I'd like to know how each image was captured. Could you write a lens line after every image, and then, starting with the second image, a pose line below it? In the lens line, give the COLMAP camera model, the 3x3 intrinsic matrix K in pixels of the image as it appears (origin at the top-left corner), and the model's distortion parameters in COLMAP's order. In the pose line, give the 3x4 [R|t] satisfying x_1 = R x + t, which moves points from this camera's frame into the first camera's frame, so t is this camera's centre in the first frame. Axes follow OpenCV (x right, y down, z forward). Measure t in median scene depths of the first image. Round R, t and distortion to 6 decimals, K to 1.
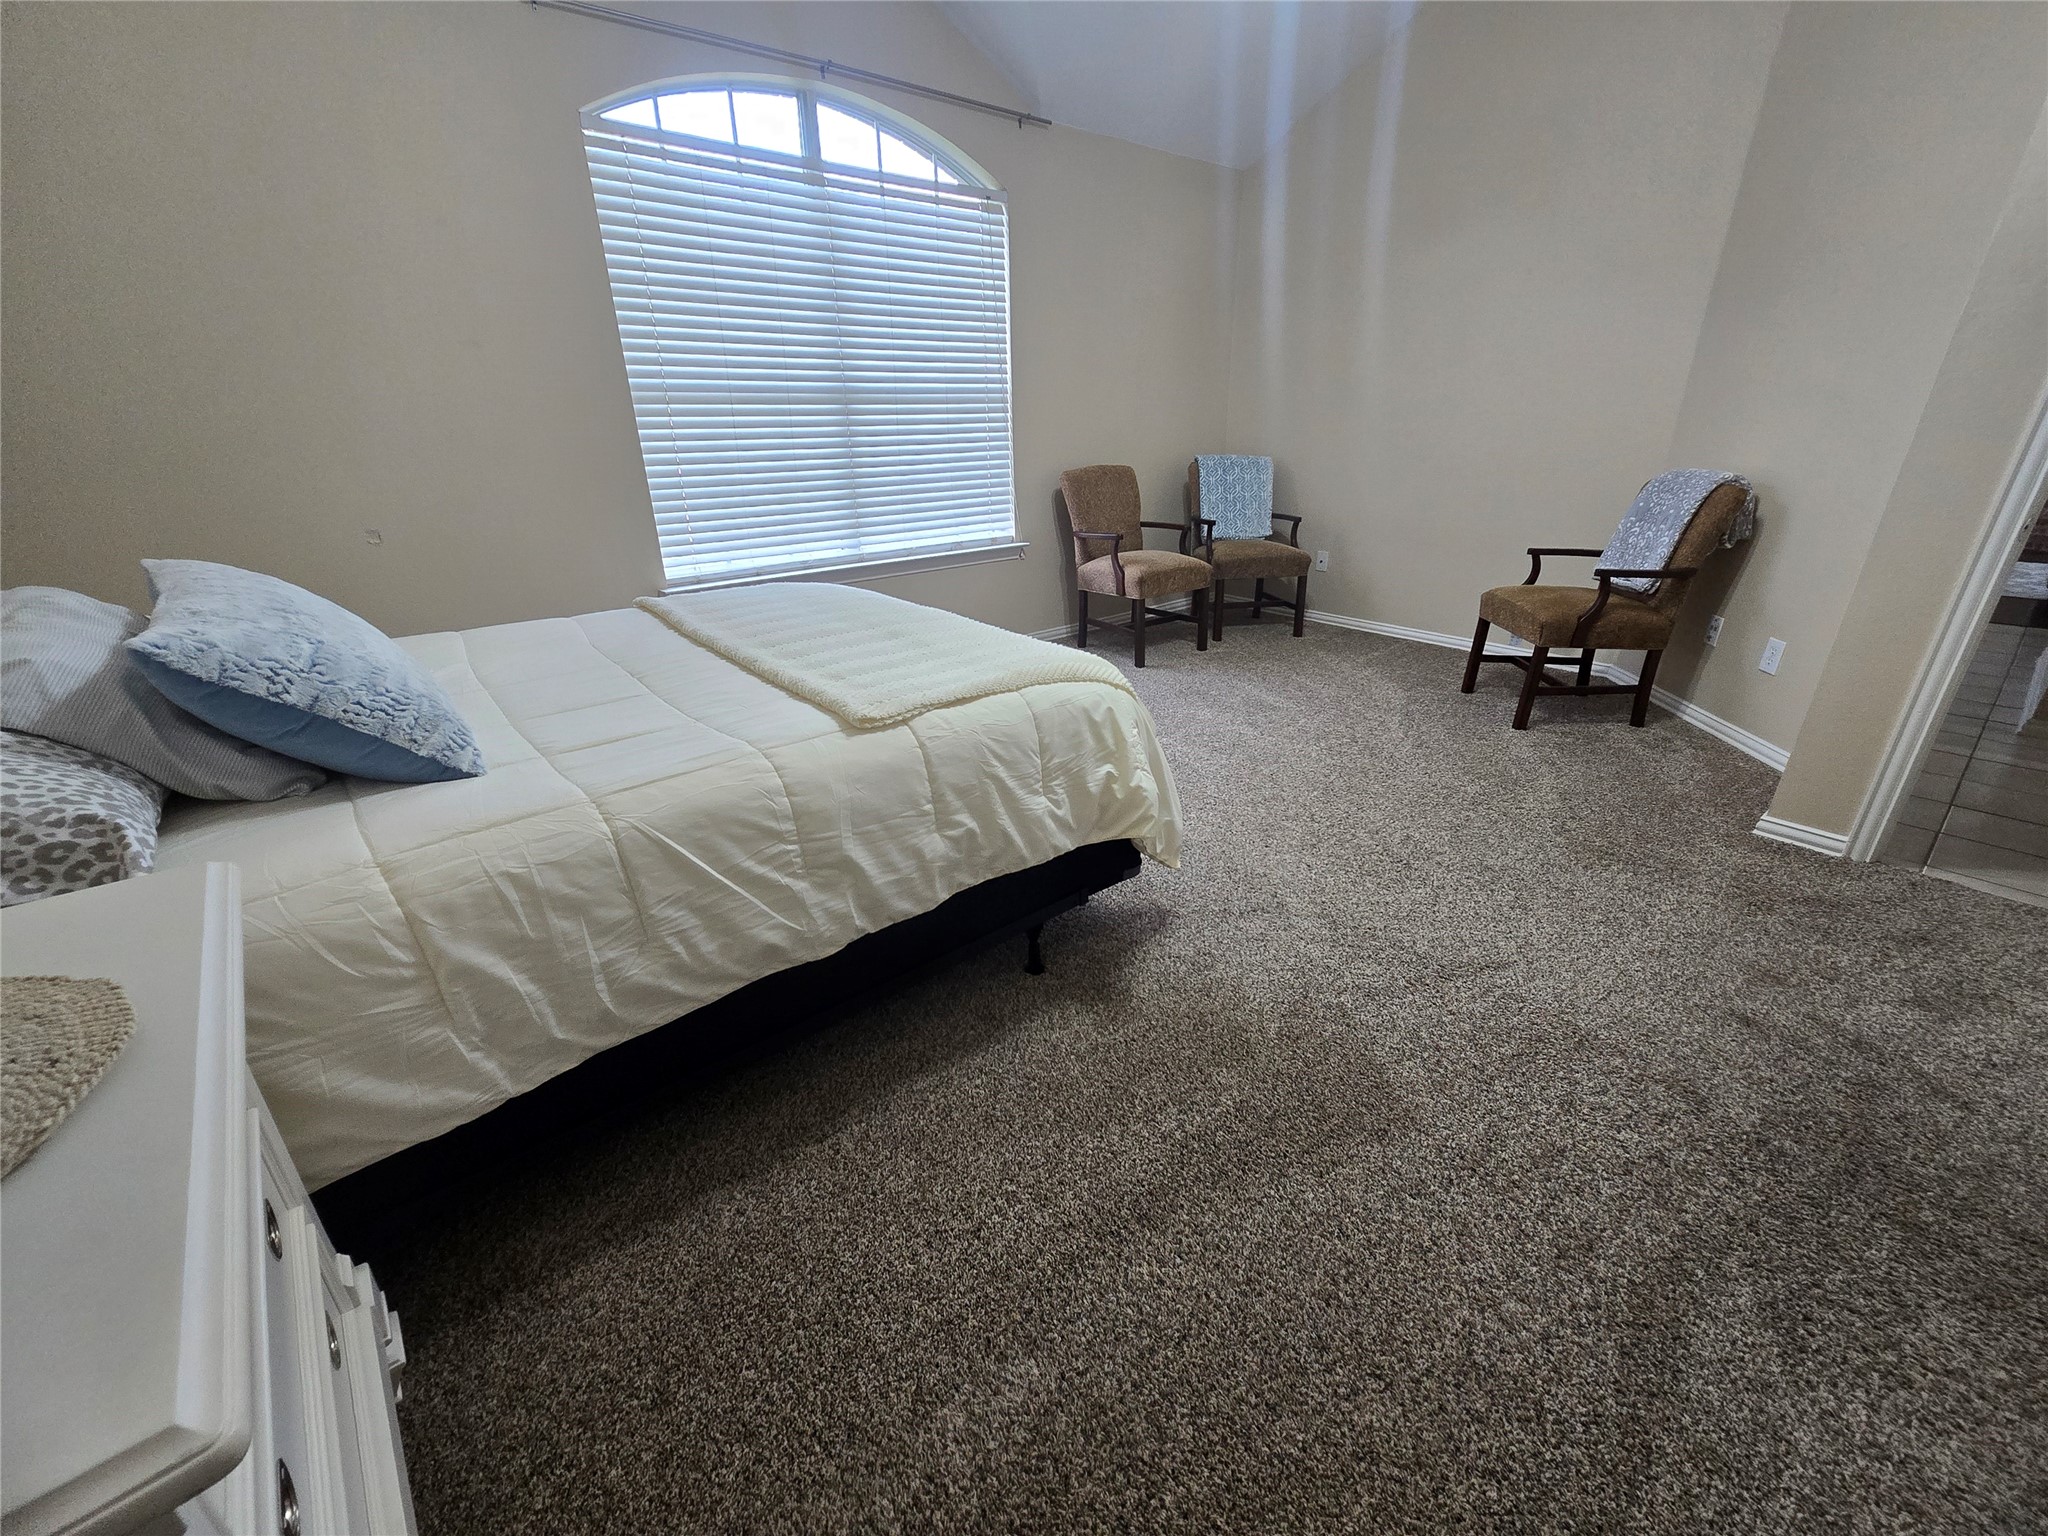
lens RADIAL K [[836.4, 0, 1038.9], [0, 836.4, 775.5], [0, 0, 1]] dist [-0.001598, -0.000376]
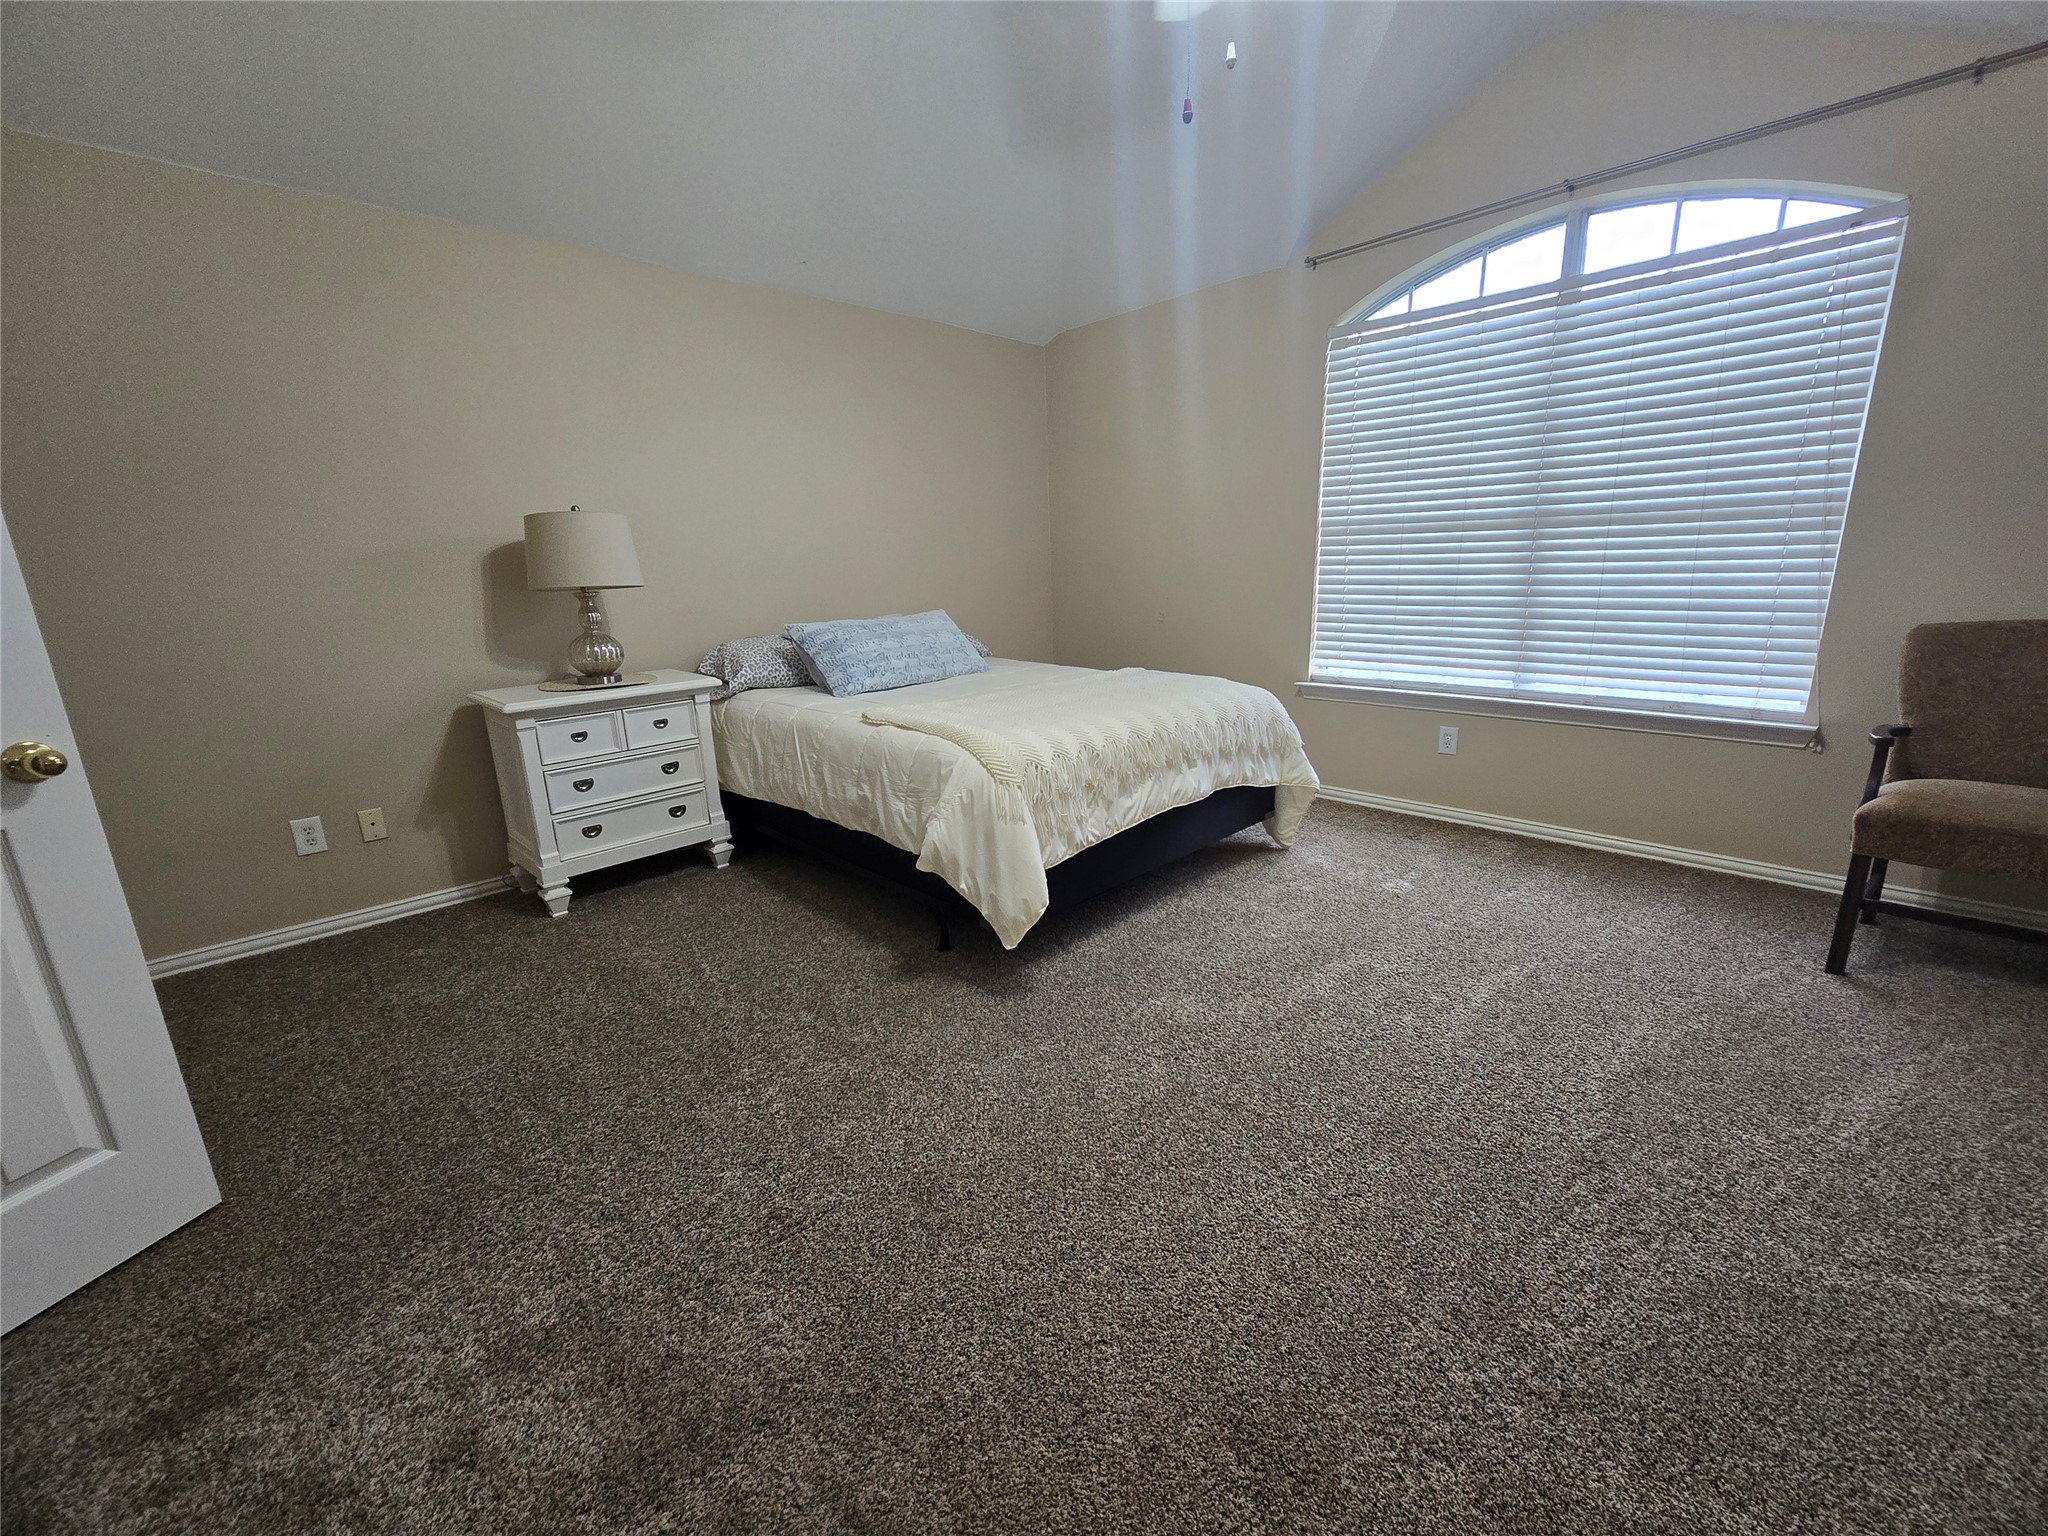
lens RADIAL K [[836.4, 0, 1038.9], [0, 836.4, 775.5], [0, 0, 1]] dist [-0.001598, -0.000376]
pose [[0.074576, 0.257014, -0.963526, 0.781037], [-0.370746, 0.904104, 0.212469, -0.230642], [0.925735, 0.341378, 0.162711, 0.526855]]
